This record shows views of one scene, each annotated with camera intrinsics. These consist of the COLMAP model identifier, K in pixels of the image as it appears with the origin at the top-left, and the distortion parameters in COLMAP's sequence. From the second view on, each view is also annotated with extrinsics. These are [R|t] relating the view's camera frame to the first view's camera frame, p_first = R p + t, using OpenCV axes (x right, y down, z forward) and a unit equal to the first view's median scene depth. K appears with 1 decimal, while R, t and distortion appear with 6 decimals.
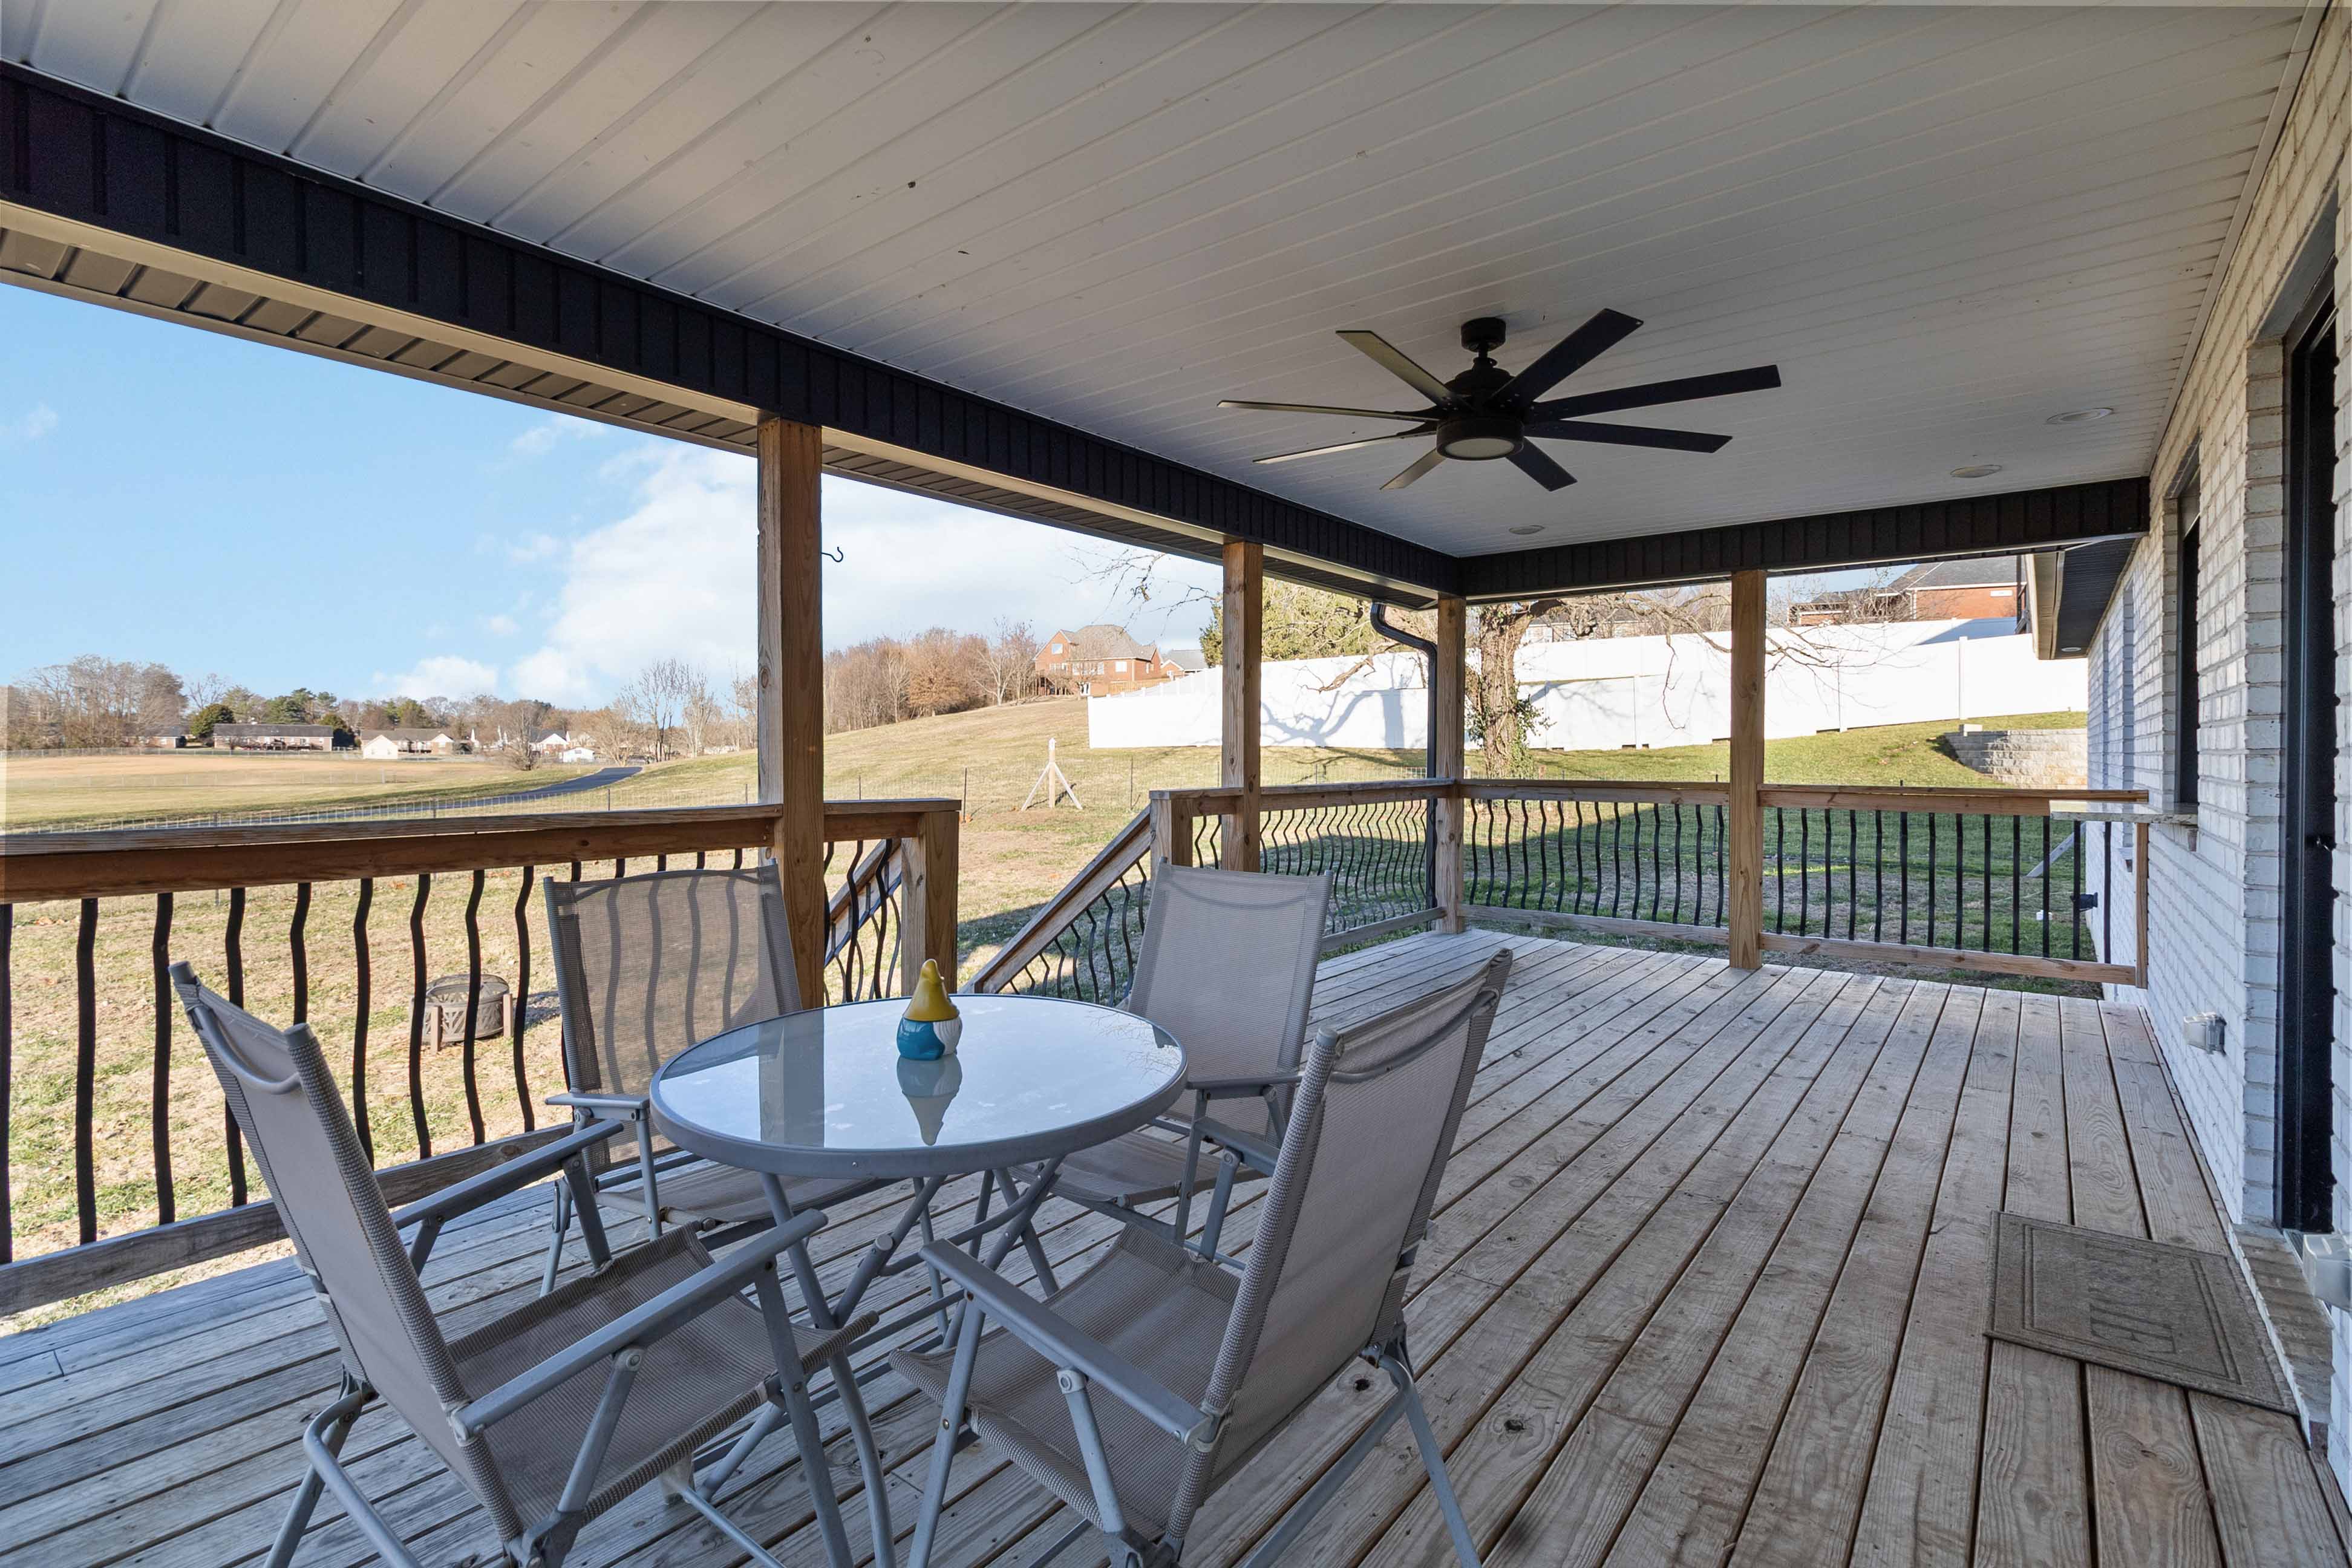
lens RADIAL K [[1072.6, 0, 1209.8], [0, 1072.6, 769.2], [0, 0, 1]] dist [0.000919, -0.000399]
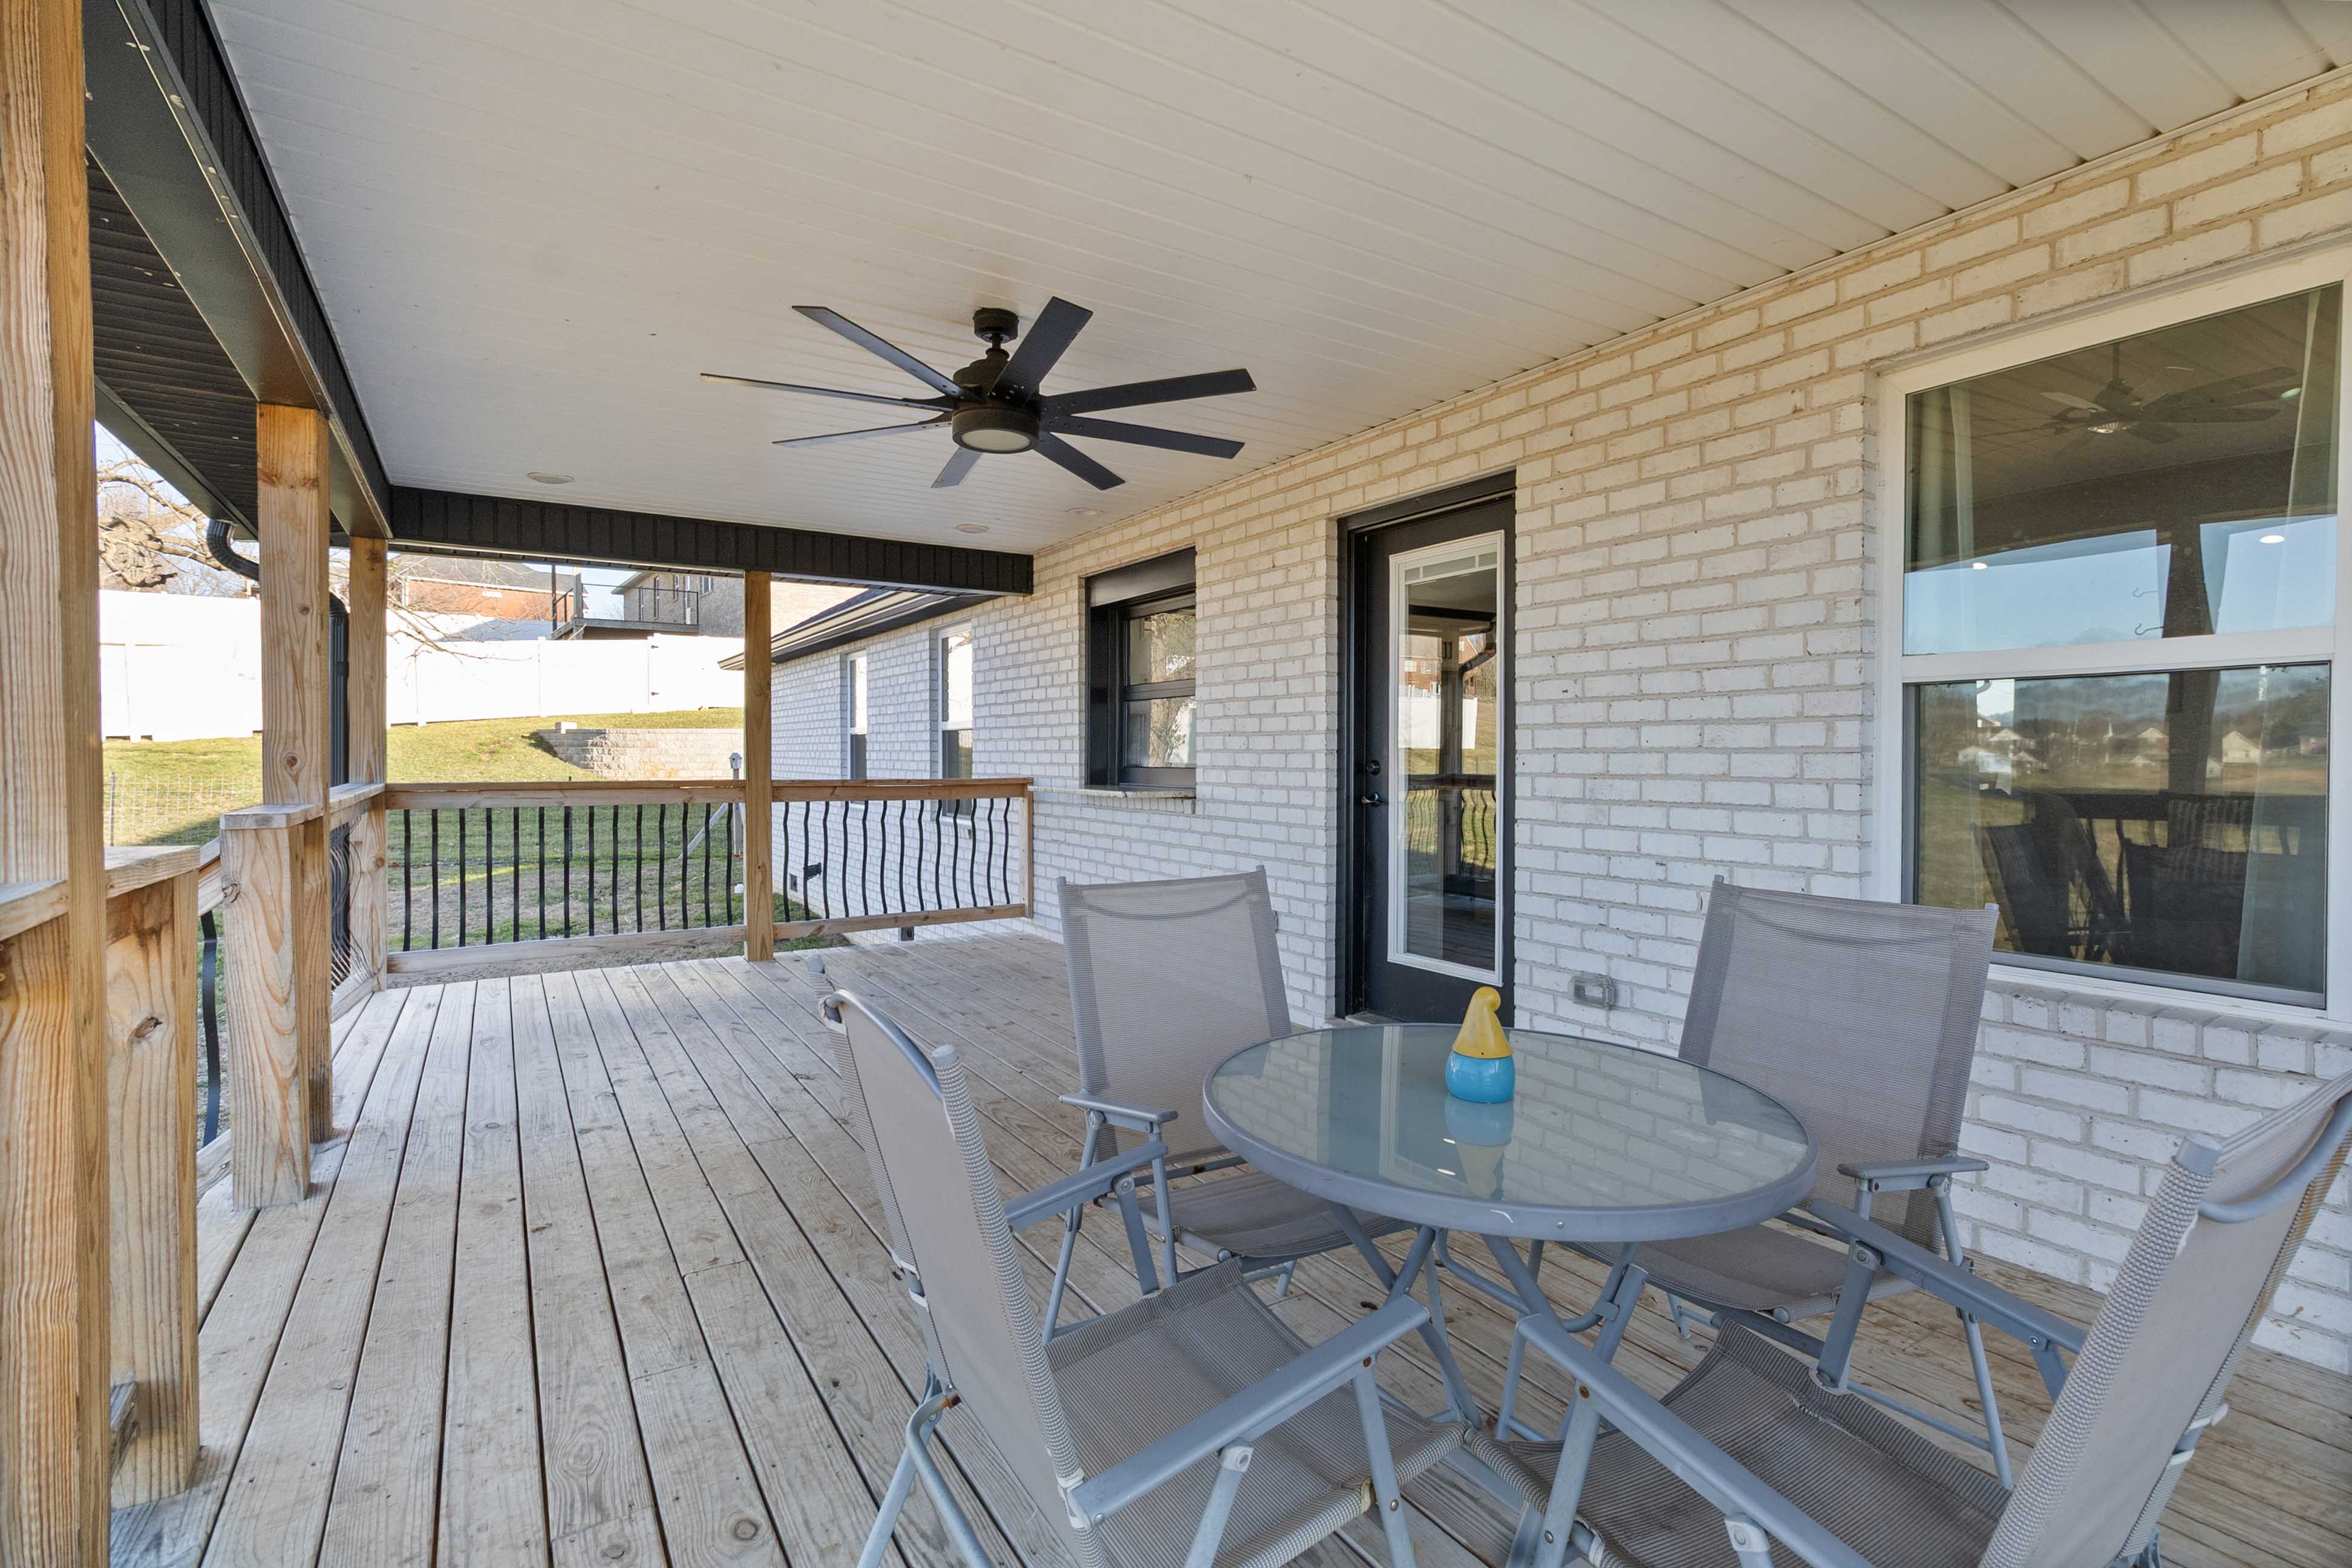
lens RADIAL K [[1086.4, 0, 1177.8], [0, 1086.4, 765.5], [0, 0, 1]] dist [0.000248, 0.000031]
pose [[0.345806, -0.010226, 0.938250, -0.353159], [0.010038, 0.999924, 0.007198, -0.004354], [-0.938252, 0.006929, 0.345882, 0.287634]]
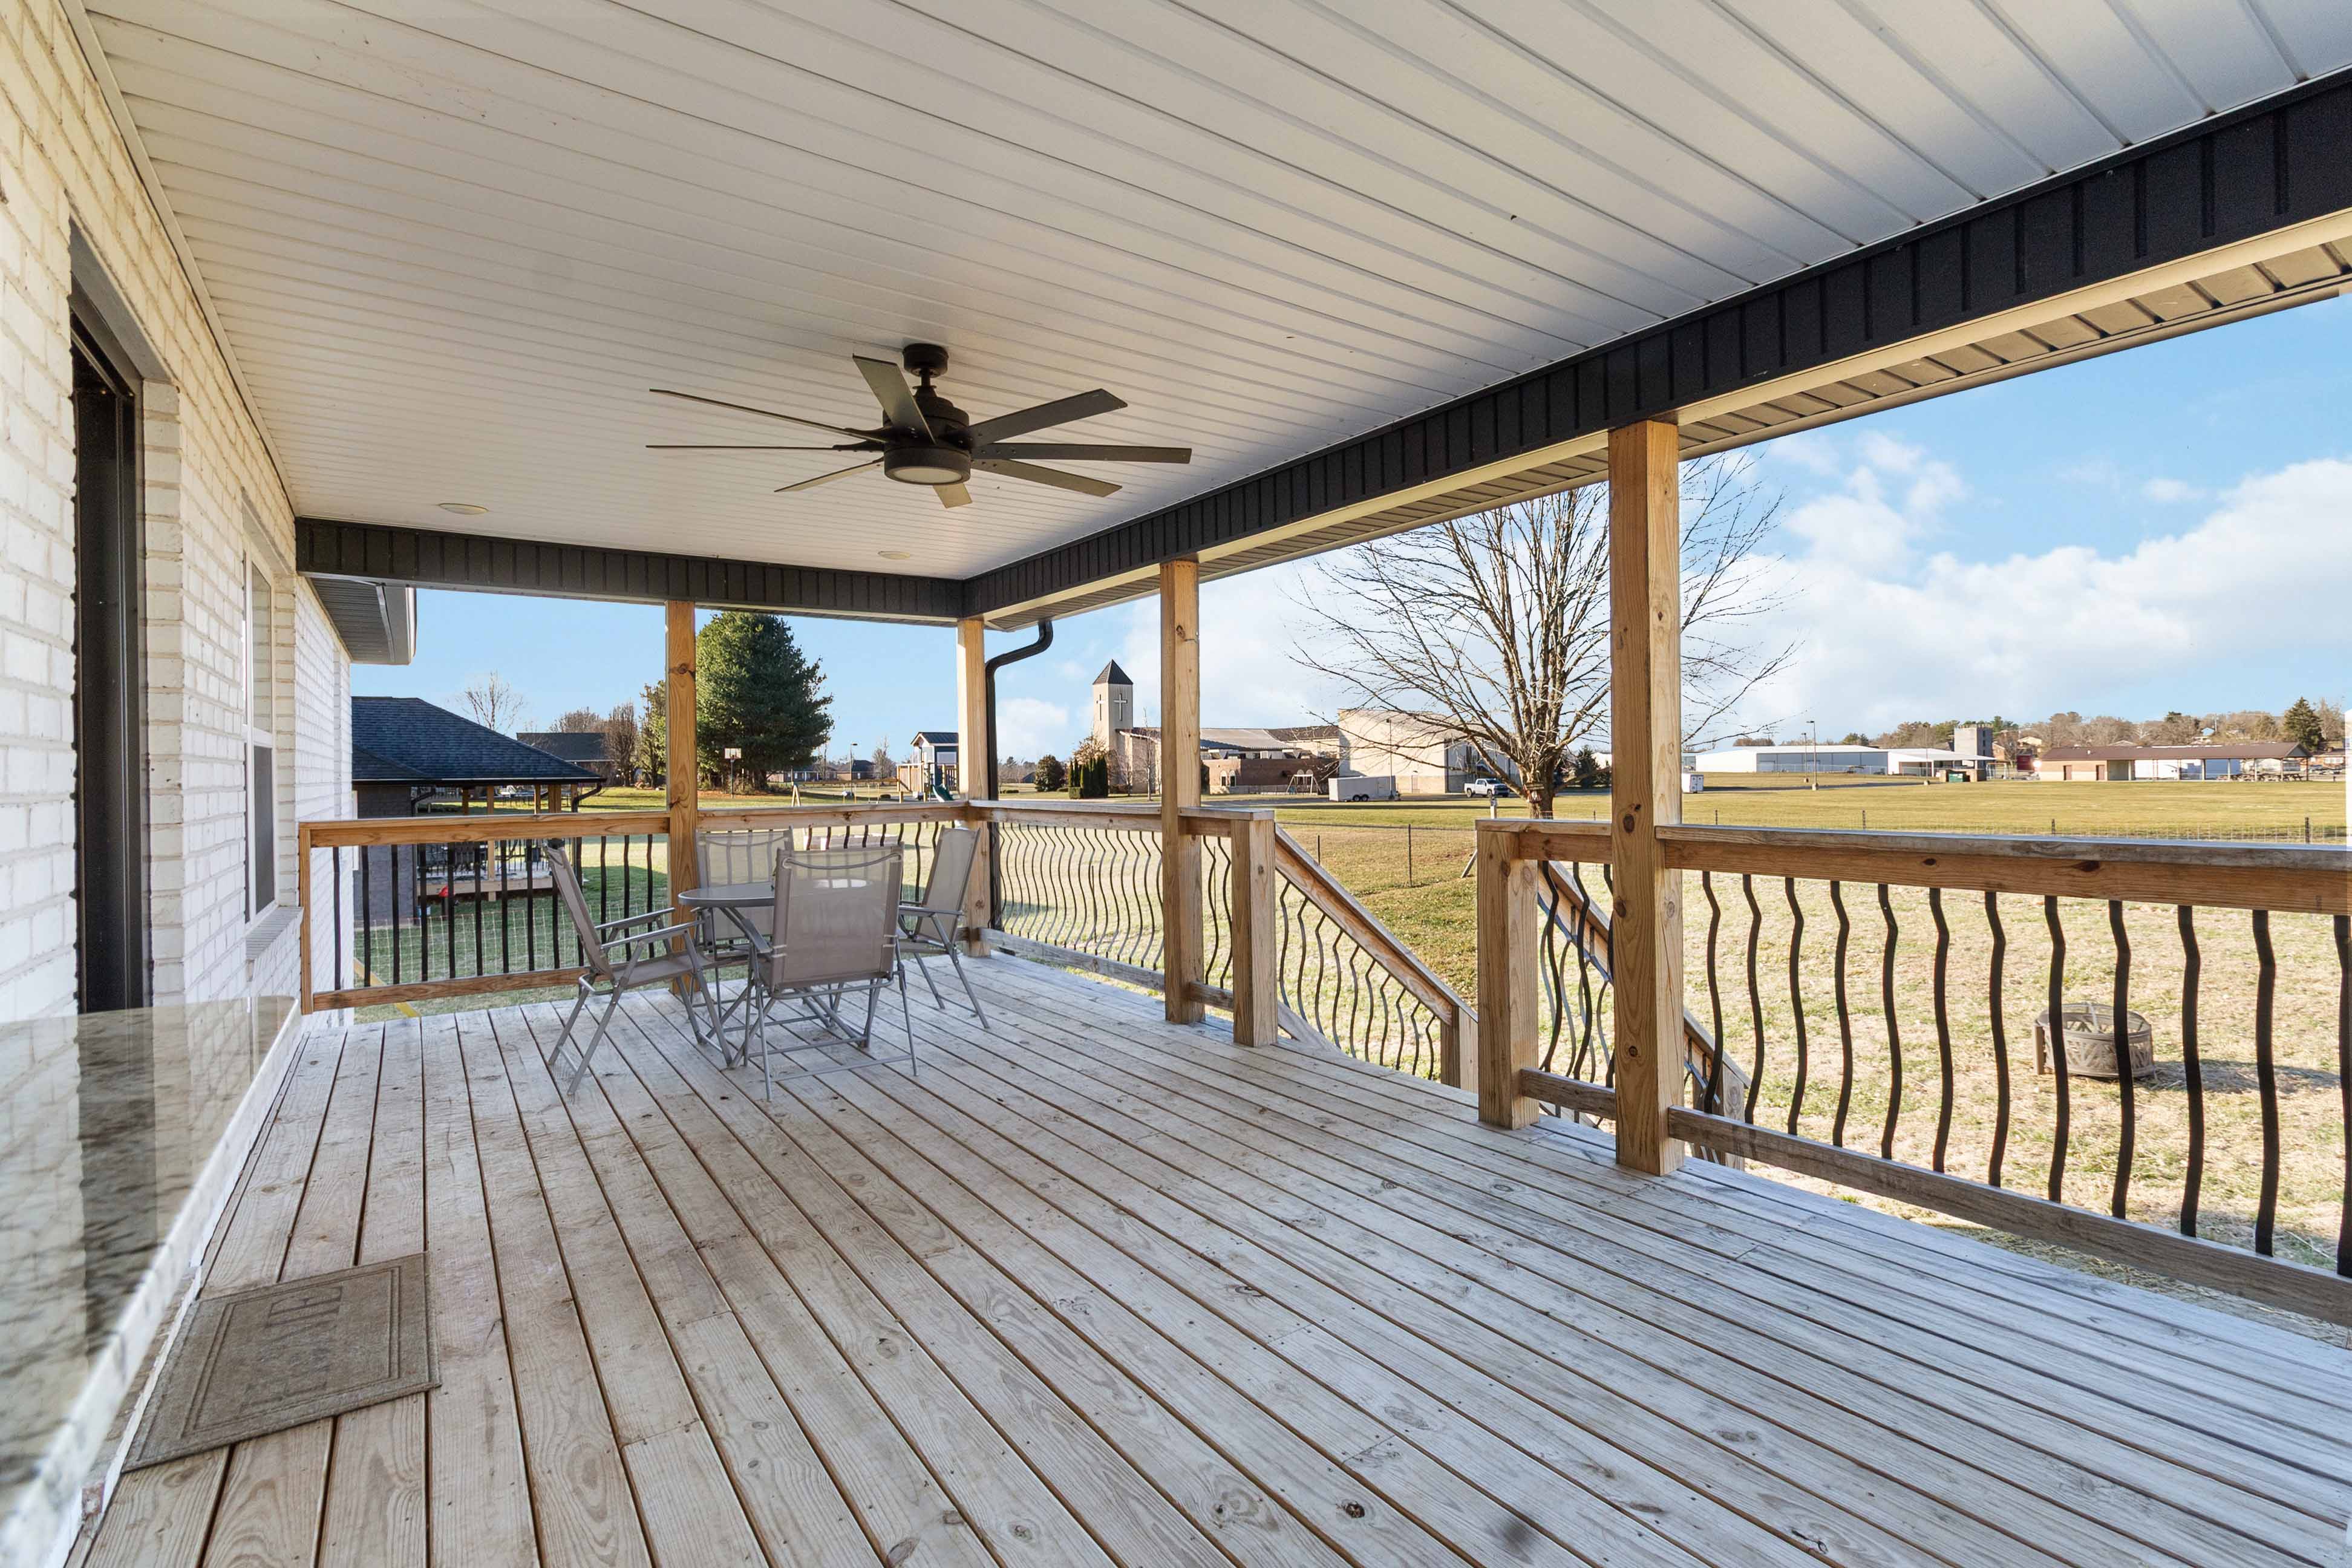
lens RADIAL K [[1086.4, 0, 1177.8], [0, 1086.4, 765.5], [0, 0, 1]] dist [0.000248, 0.000031]
pose [[-0.295774, 0.003796, -0.955250, 0.656282], [0.003672, 0.999989, 0.002837, -0.017611], [0.955251, -0.002668, -0.295784, 0.866975]]
